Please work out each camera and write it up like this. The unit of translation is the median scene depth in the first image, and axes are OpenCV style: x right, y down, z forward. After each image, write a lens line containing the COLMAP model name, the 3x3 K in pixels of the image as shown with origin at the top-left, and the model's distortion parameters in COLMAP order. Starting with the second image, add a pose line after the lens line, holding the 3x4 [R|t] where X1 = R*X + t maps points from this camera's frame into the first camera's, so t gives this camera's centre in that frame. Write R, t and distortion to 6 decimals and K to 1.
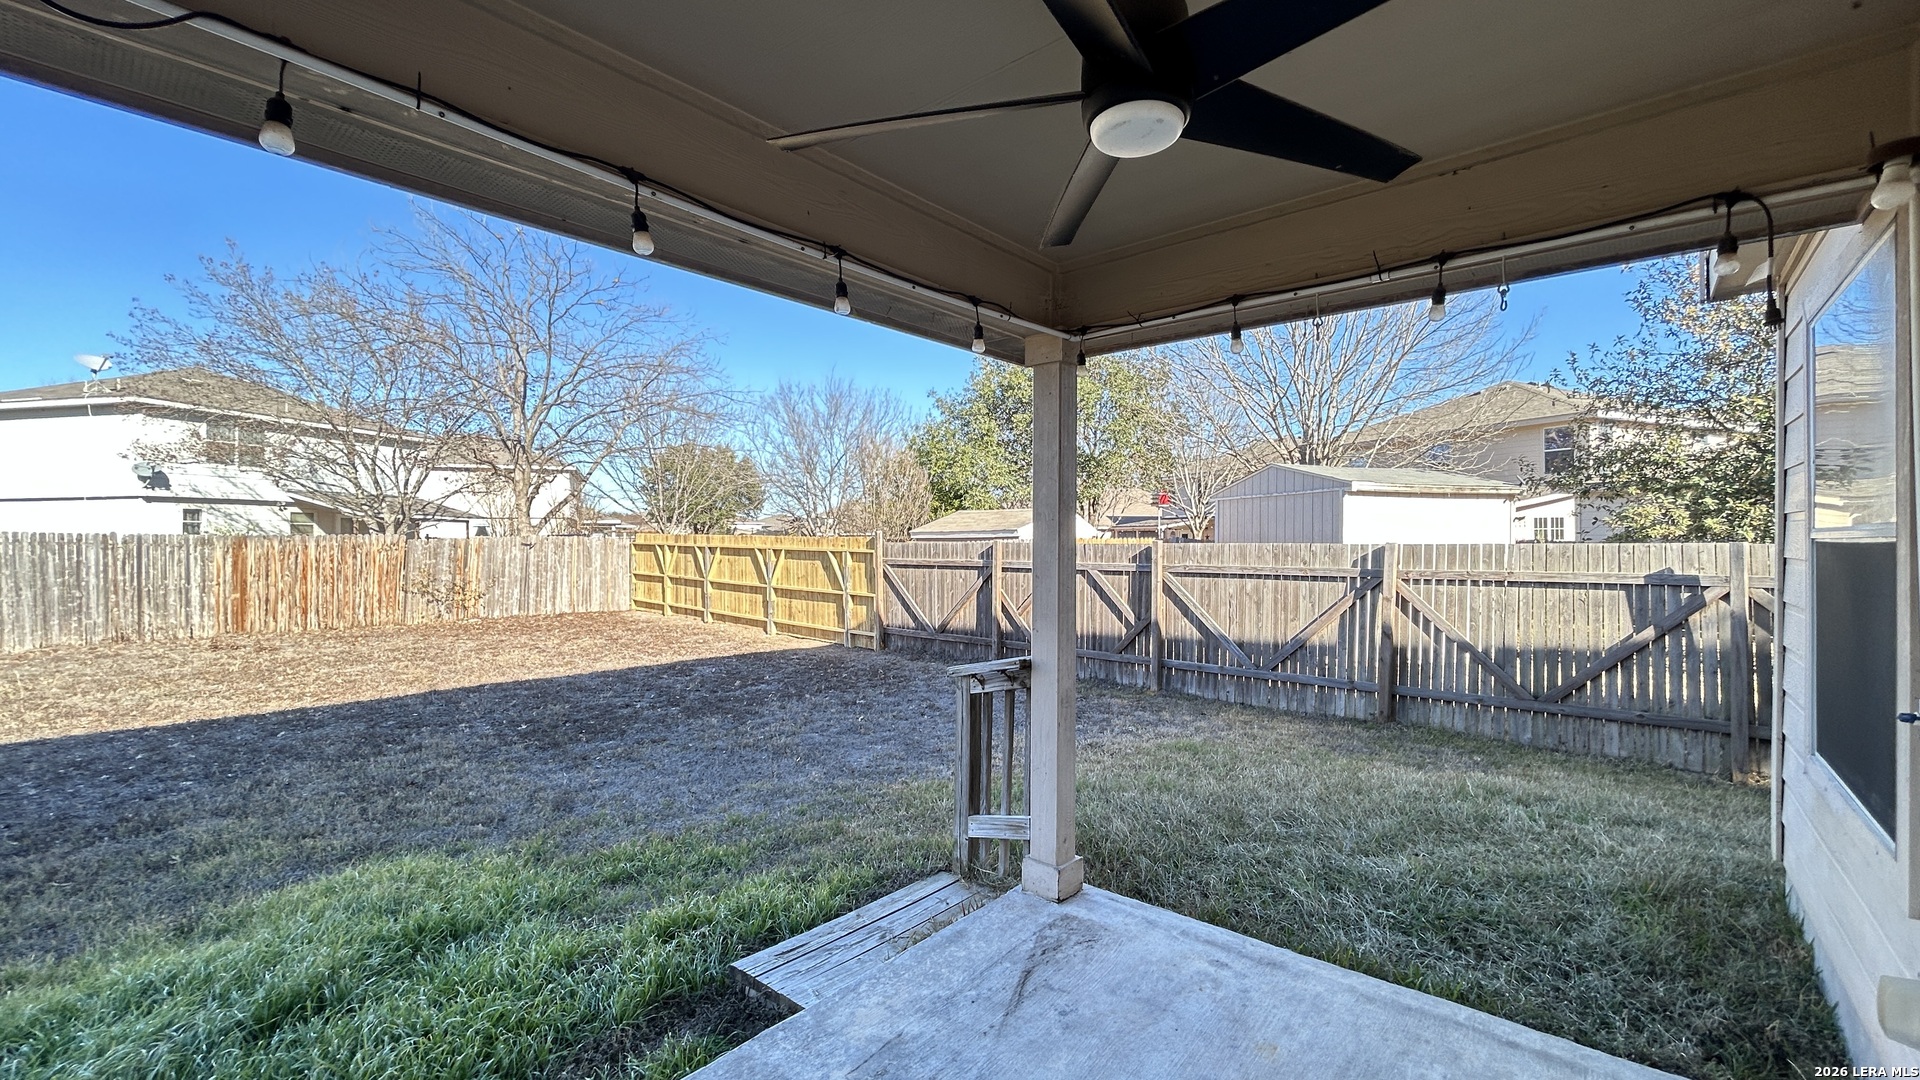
lens RADIAL K [[766.0, 0, 962.3], [0, 766.0, 535.9], [0, 0, 1]] dist [-0.000595, 0.000106]
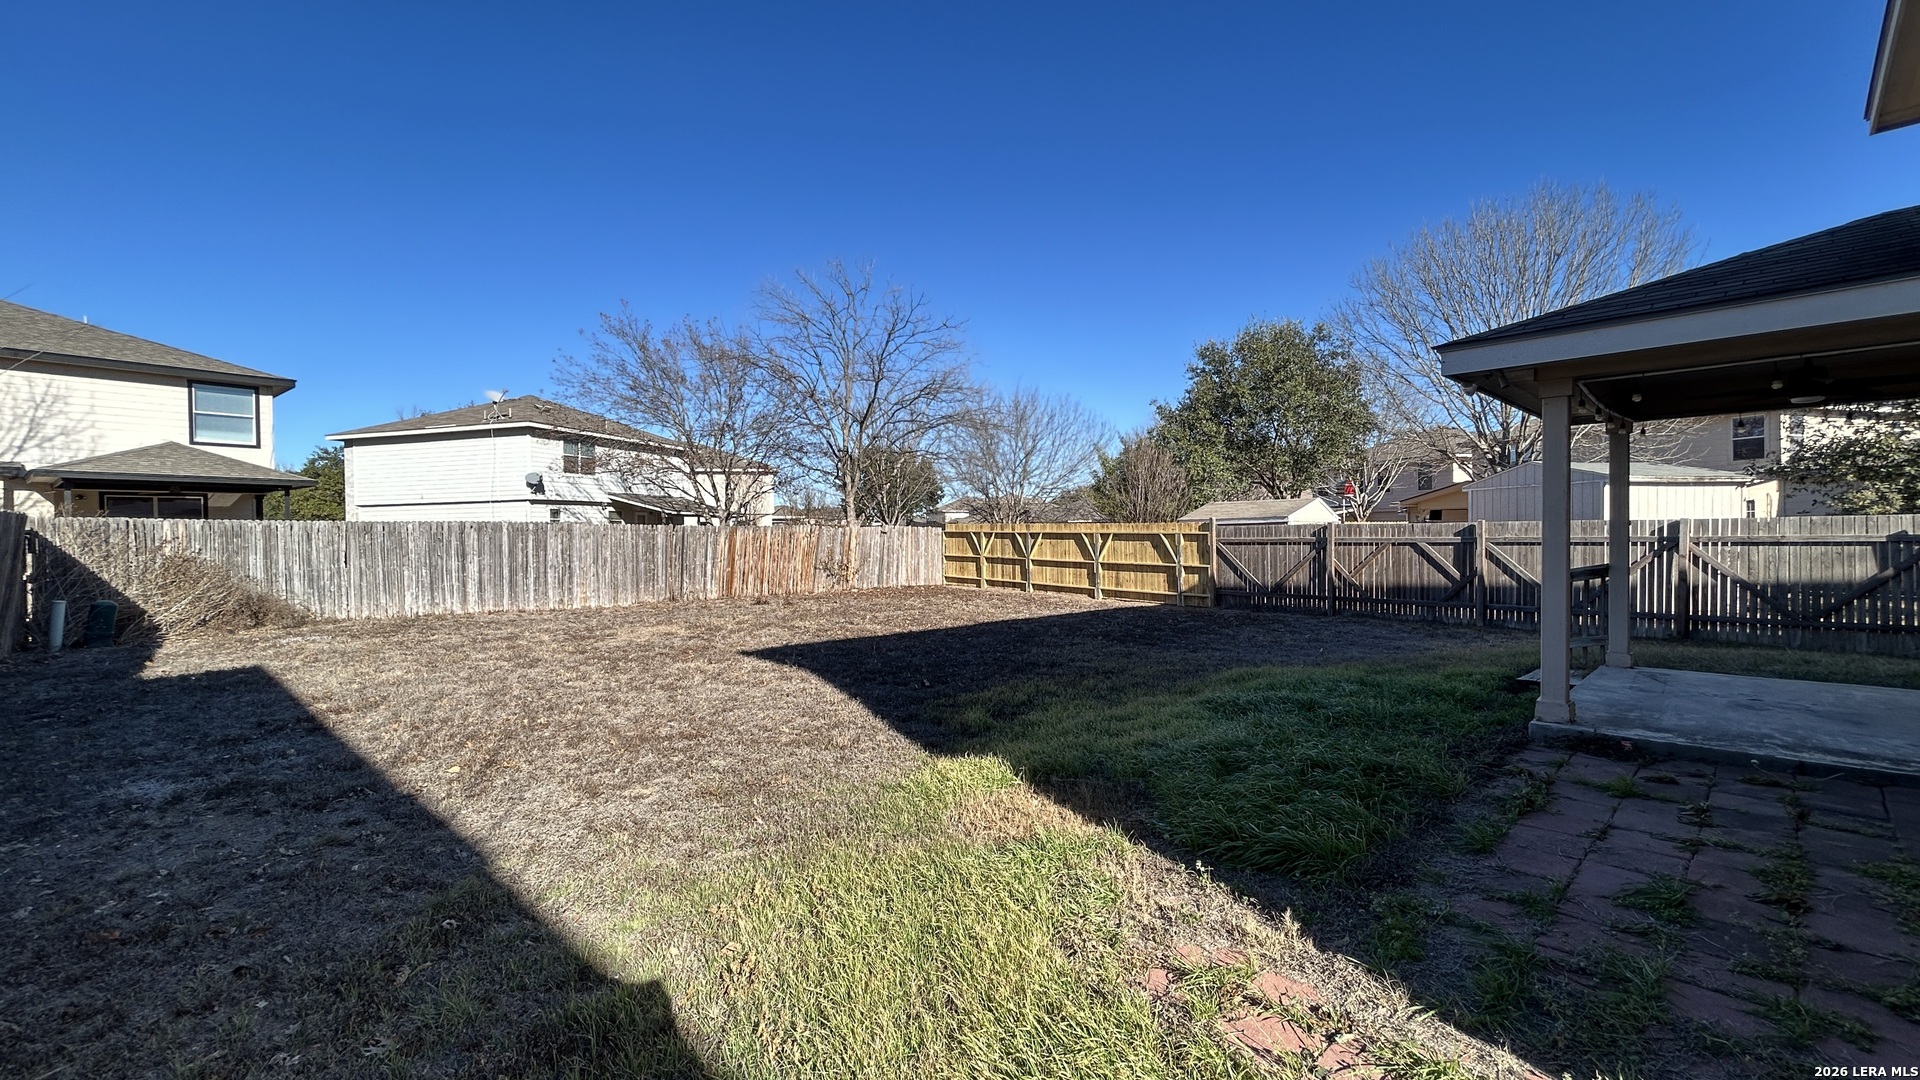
lens RADIAL K [[765.6, 0, 962.8], [0, 765.6, 541.3], [0, 0, 1]] dist [0.001752, 0.000069]
pose [[0.994672, -0.008409, -0.102743, -0.351357], [0.010026, 0.999834, 0.015233, 0.008858], [0.102597, -0.016182, 0.994591, -0.320586]]
